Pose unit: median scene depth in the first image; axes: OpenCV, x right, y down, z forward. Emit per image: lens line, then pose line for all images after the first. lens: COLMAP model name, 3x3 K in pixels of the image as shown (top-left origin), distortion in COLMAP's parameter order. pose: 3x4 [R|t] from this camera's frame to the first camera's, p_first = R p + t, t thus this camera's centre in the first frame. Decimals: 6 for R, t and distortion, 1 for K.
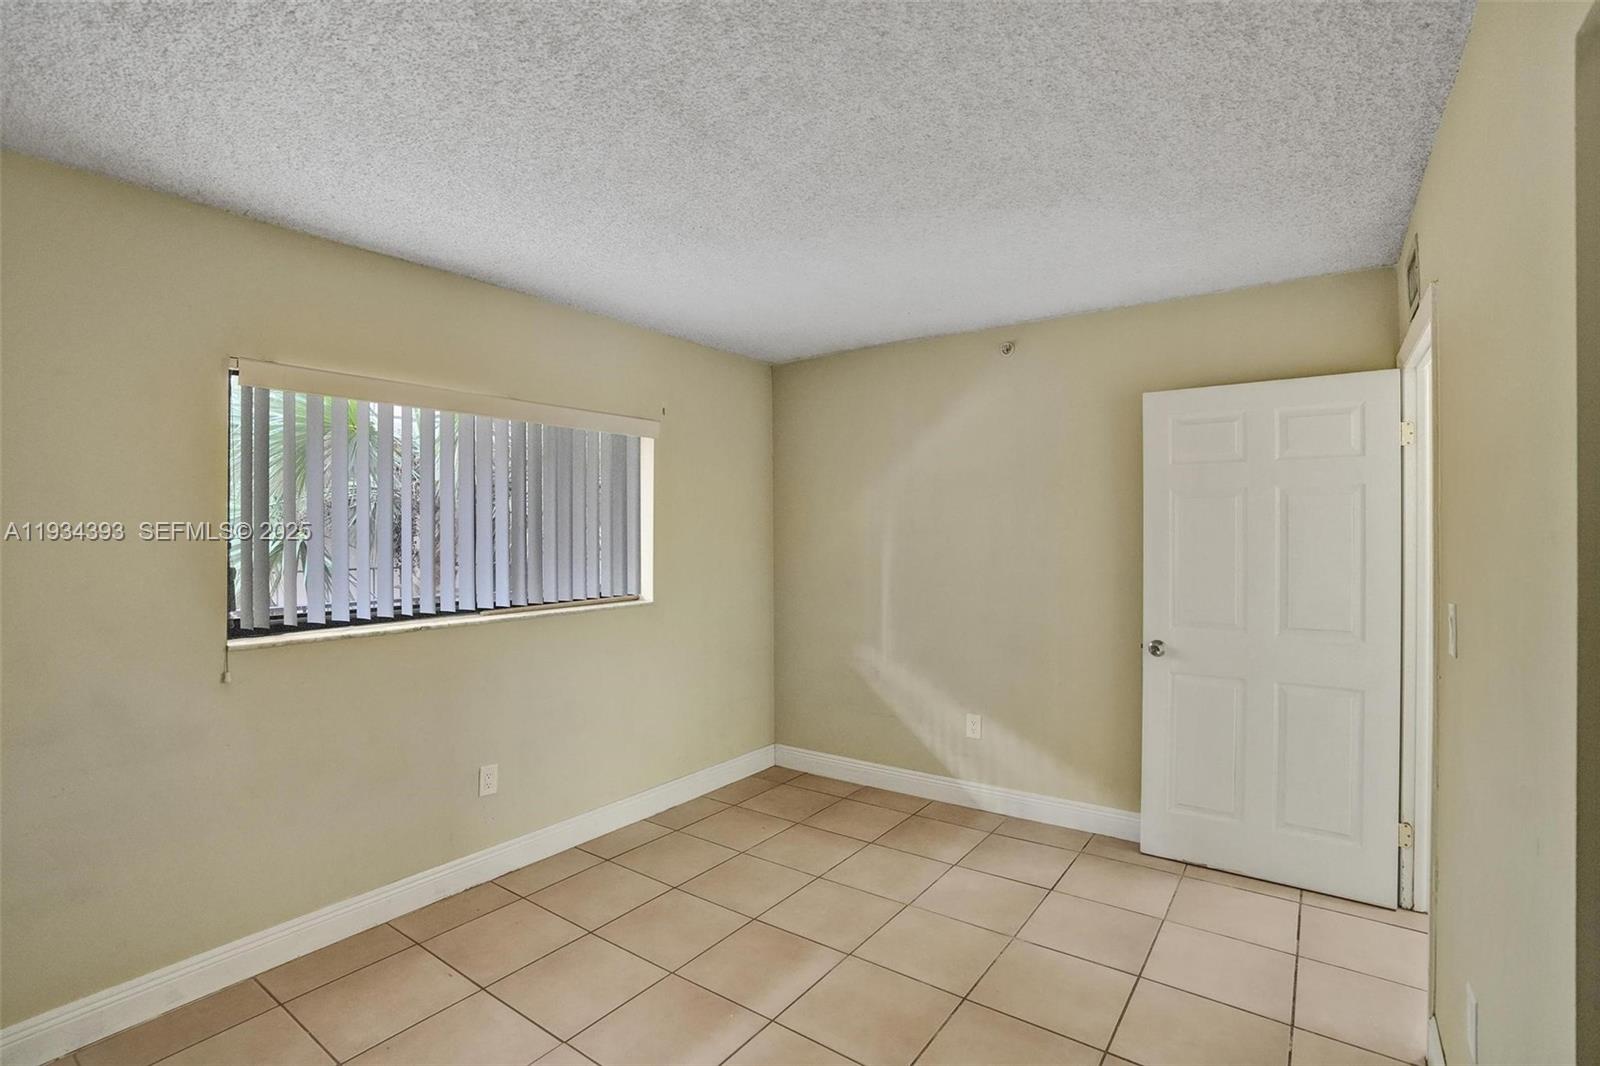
lens RADIAL K [[736.1, 0, 811.9], [0, 736.1, 533.6], [0, 0, 1]] dist [-0.073253, 0.029707]
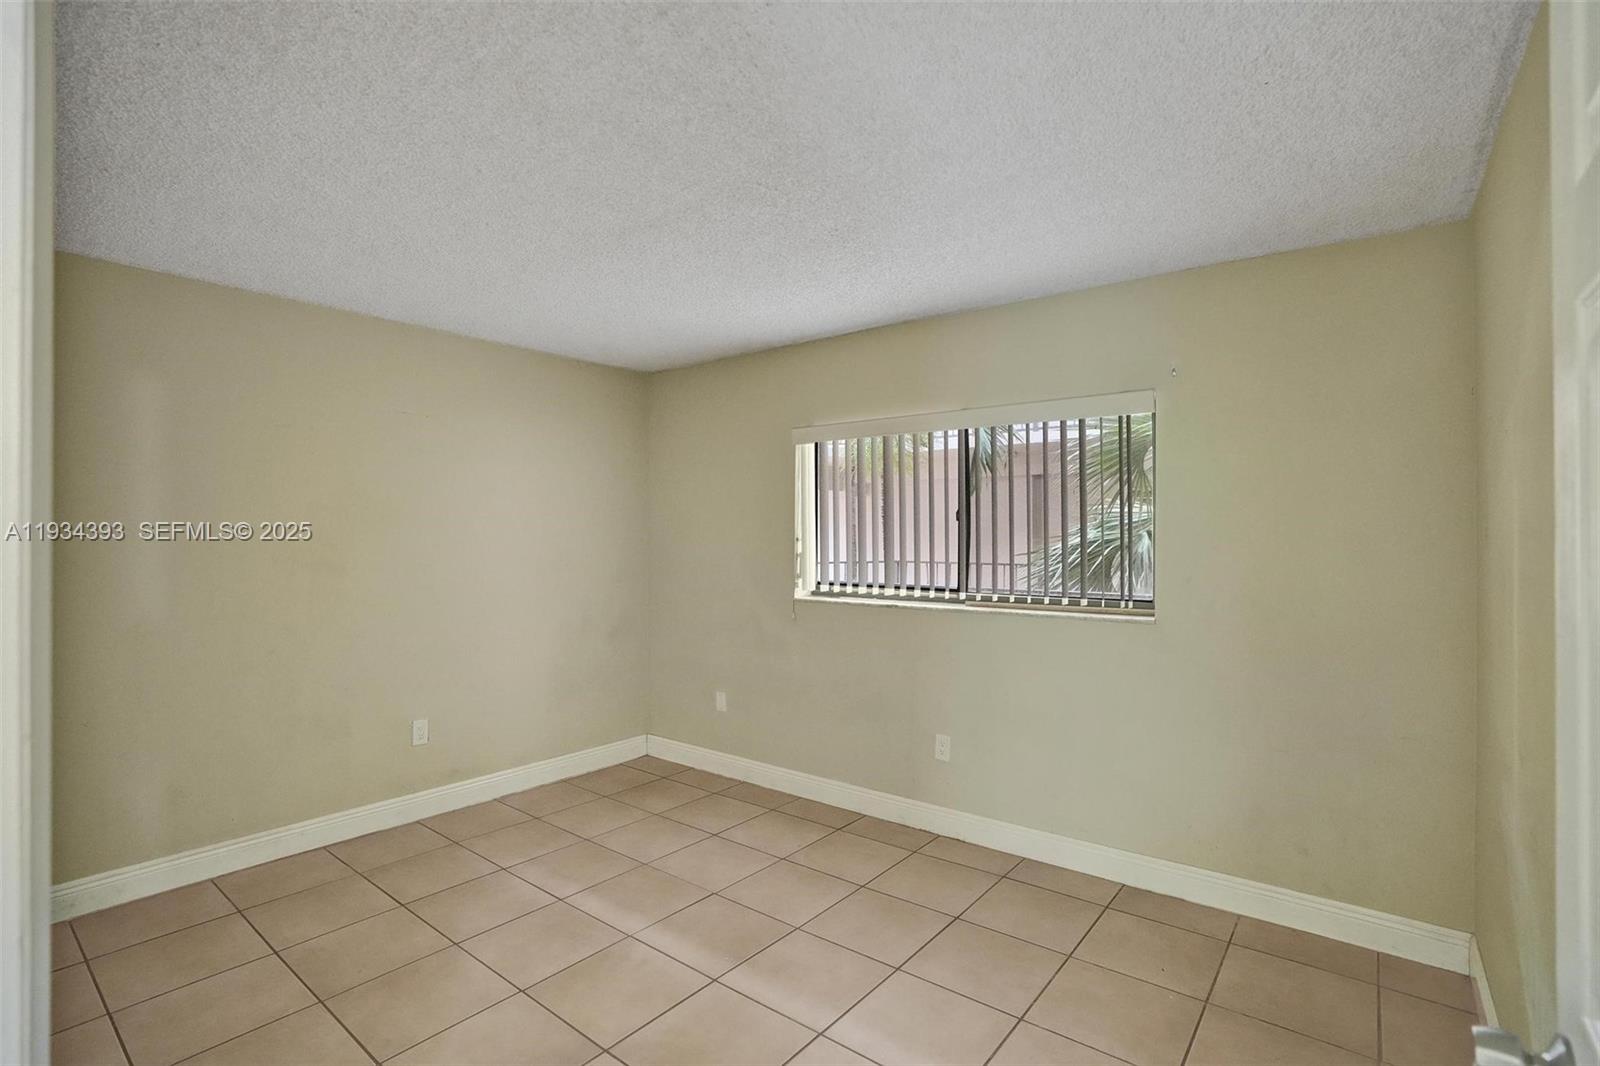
lens RADIAL K [[736.1, 0, 811.9], [0, 736.1, 533.6], [0, 0, 1]] dist [-0.073253, 0.029707]
pose [[-0.047168, -0.007771, -0.998857, 0.719801], [-0.002739, 0.999967, -0.007650, 0.012099], [0.998883, 0.002375, -0.047188, 0.846752]]
